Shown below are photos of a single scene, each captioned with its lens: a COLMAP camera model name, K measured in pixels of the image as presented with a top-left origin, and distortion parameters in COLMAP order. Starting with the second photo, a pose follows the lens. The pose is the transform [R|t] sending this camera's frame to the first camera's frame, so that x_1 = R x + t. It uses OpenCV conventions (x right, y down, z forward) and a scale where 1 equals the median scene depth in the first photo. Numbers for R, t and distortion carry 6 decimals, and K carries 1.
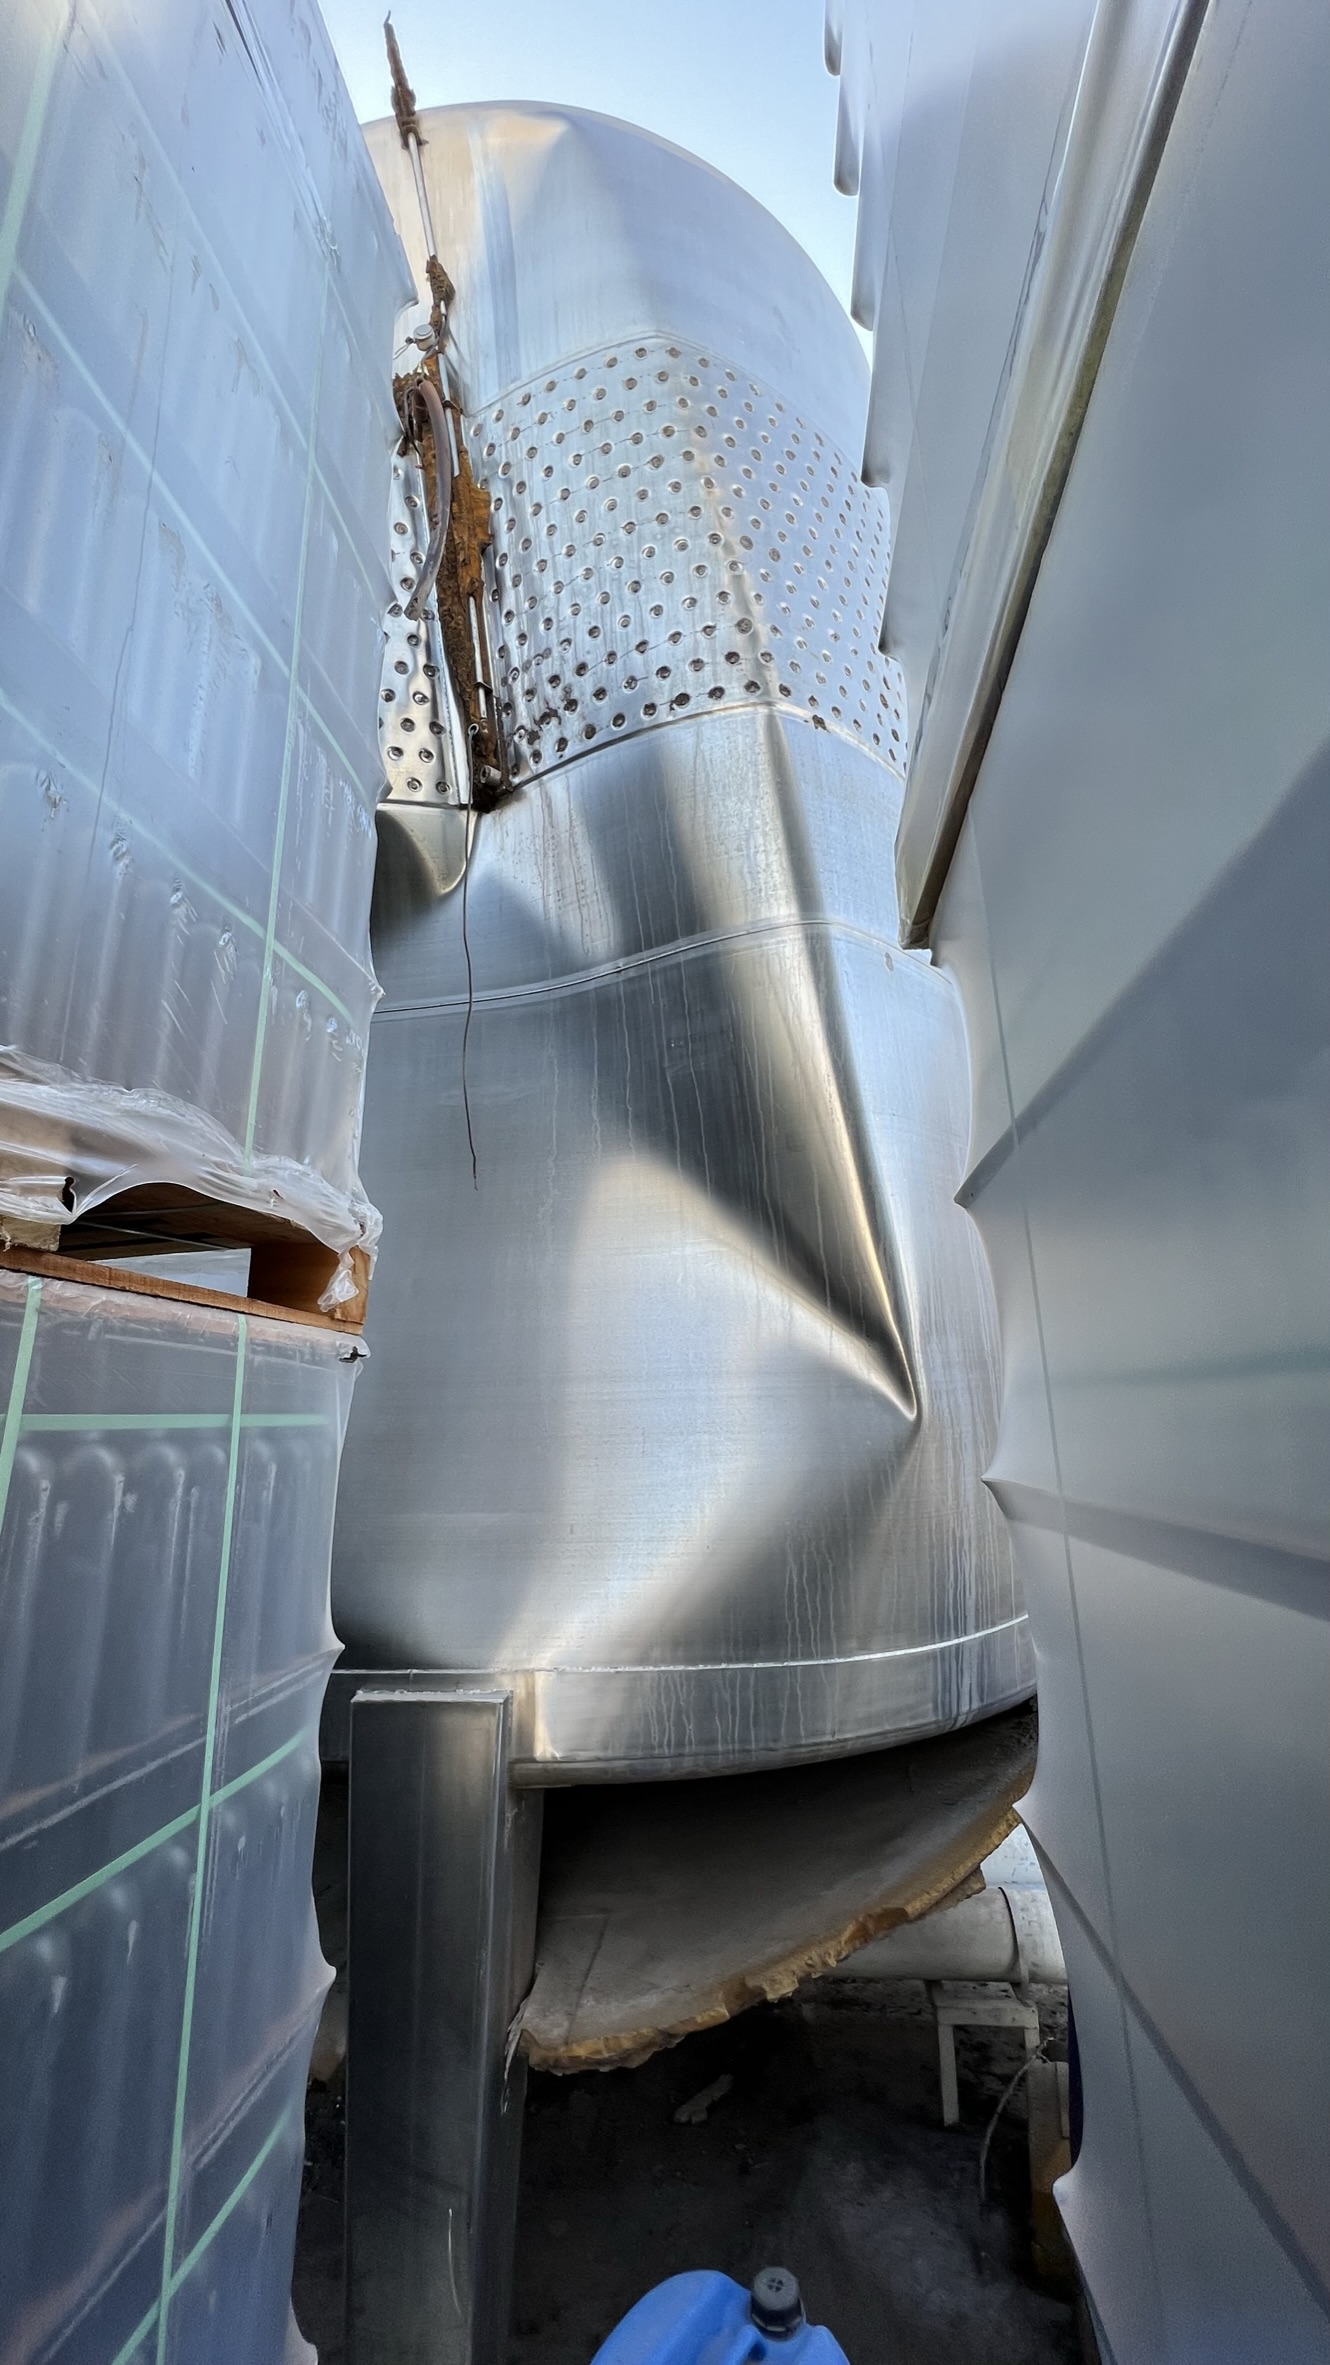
lens RADIAL K [[939.5, 0, 646.6], [0, 939.5, 1169.8], [0, 0, 1]] dist [0.001378, 0.000082]
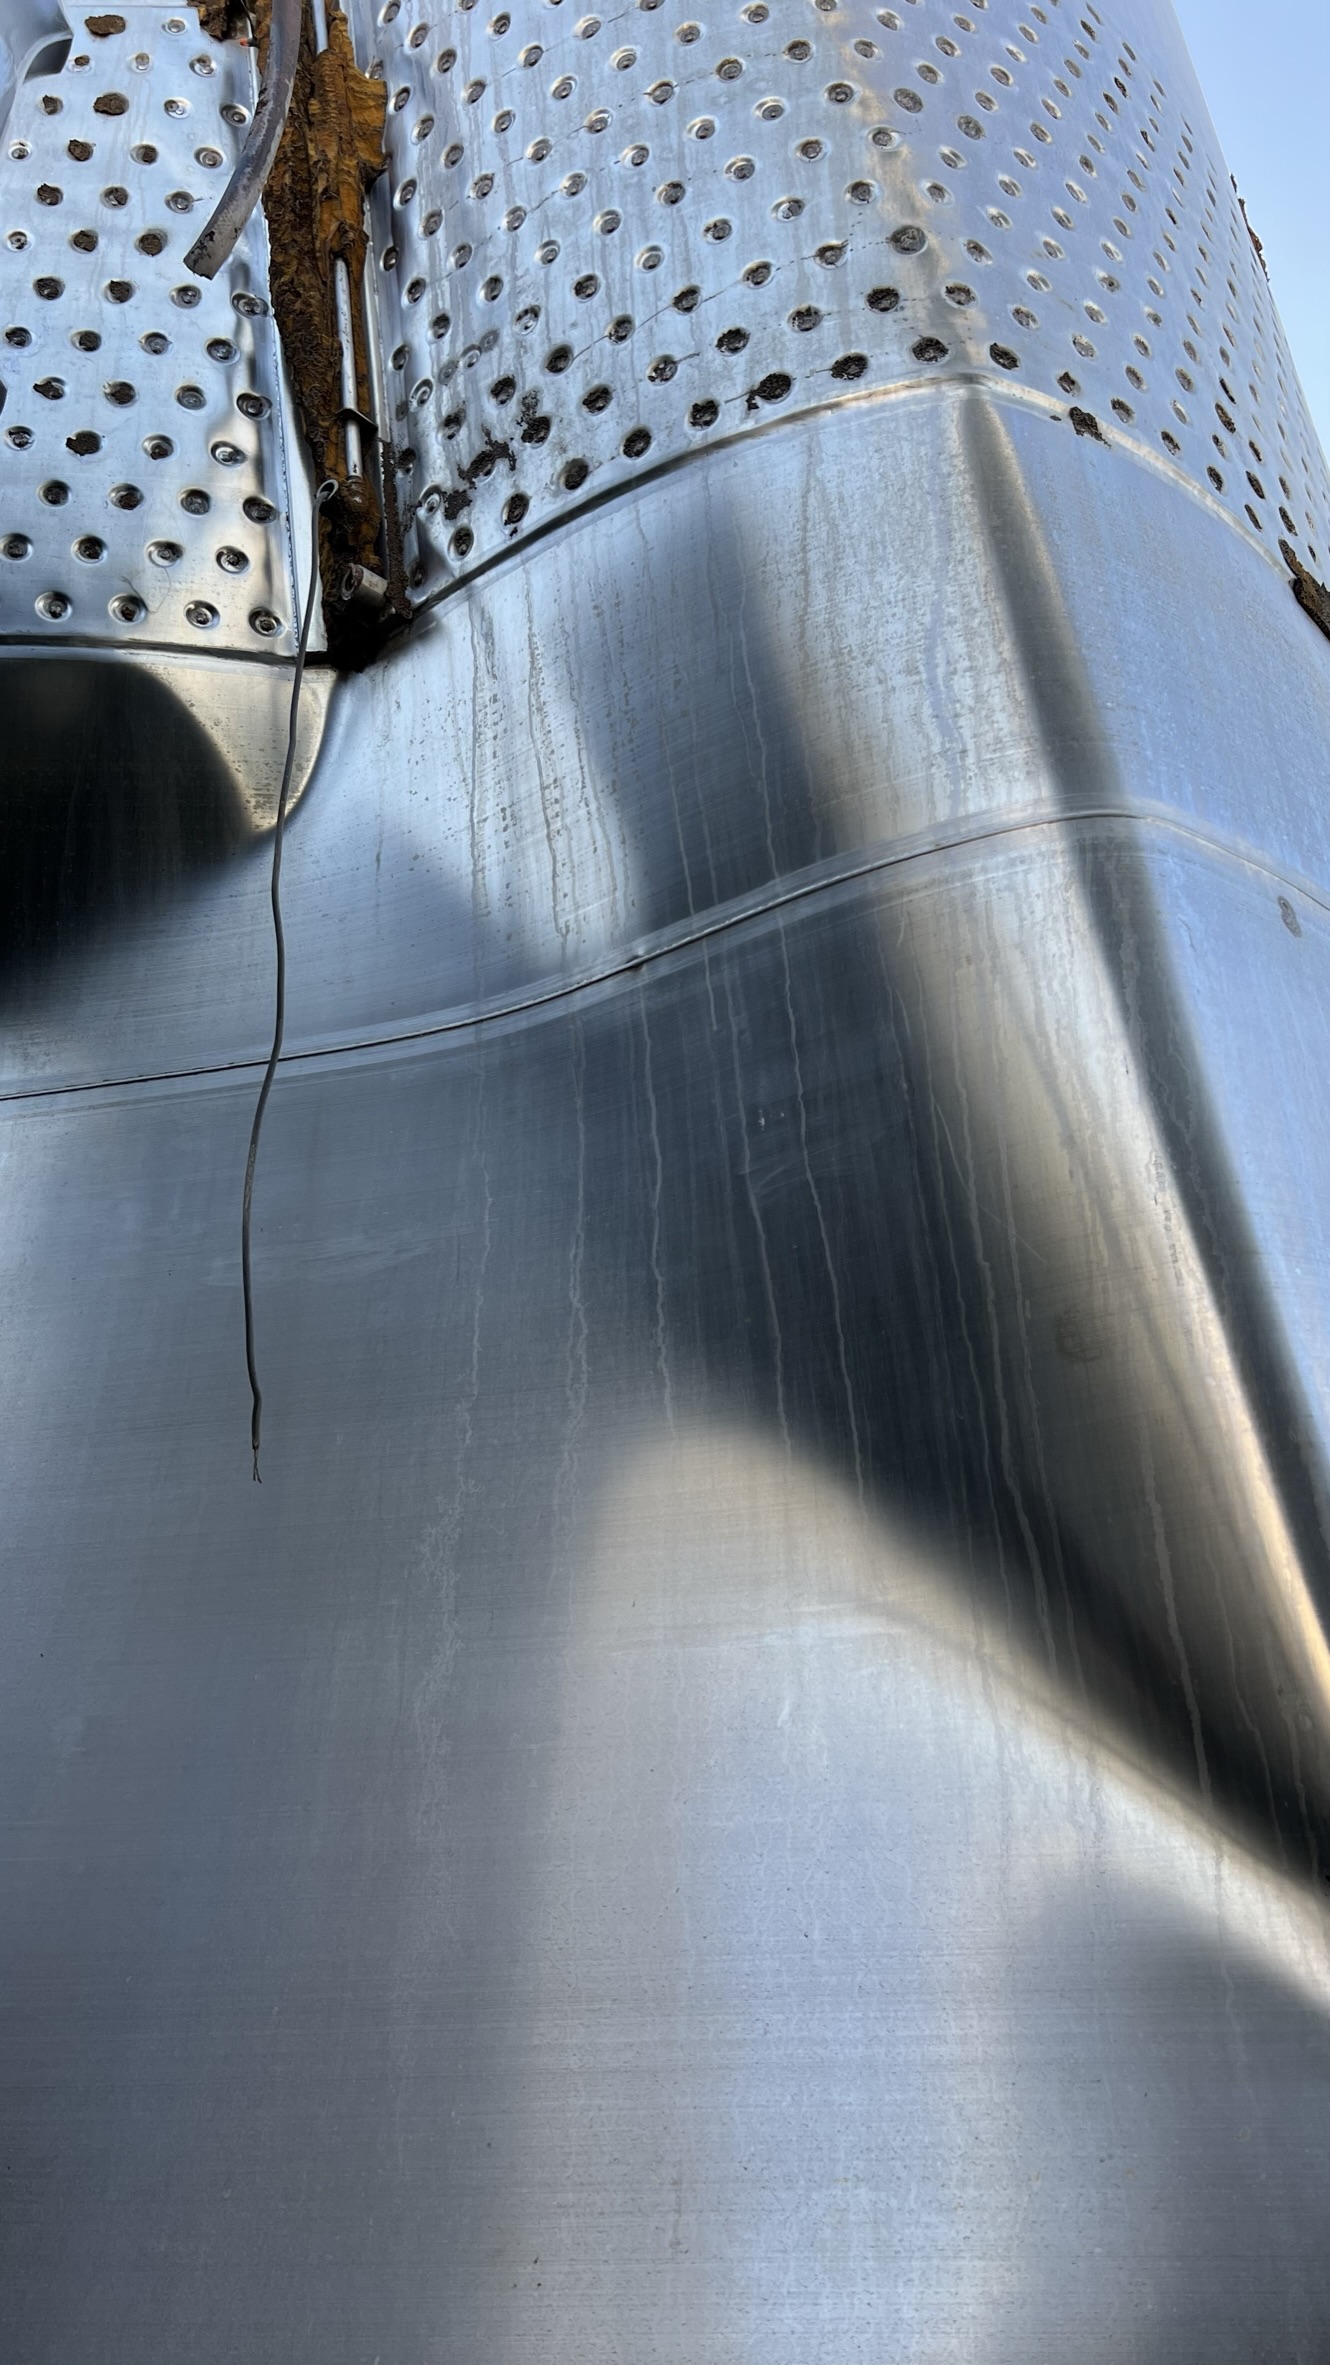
lens RADIAL K [[1761.9, 0, 671.9], [0, 1761.9, 1182.8], [0, 0, 1]] dist [0.049781, -0.052678]
pose [[0.997953, -0.018829, -0.061113, 0.032203], [0.005263, 0.976608, -0.214965, 0.053867], [0.063731, 0.214203, 0.974708, 0.236931]]
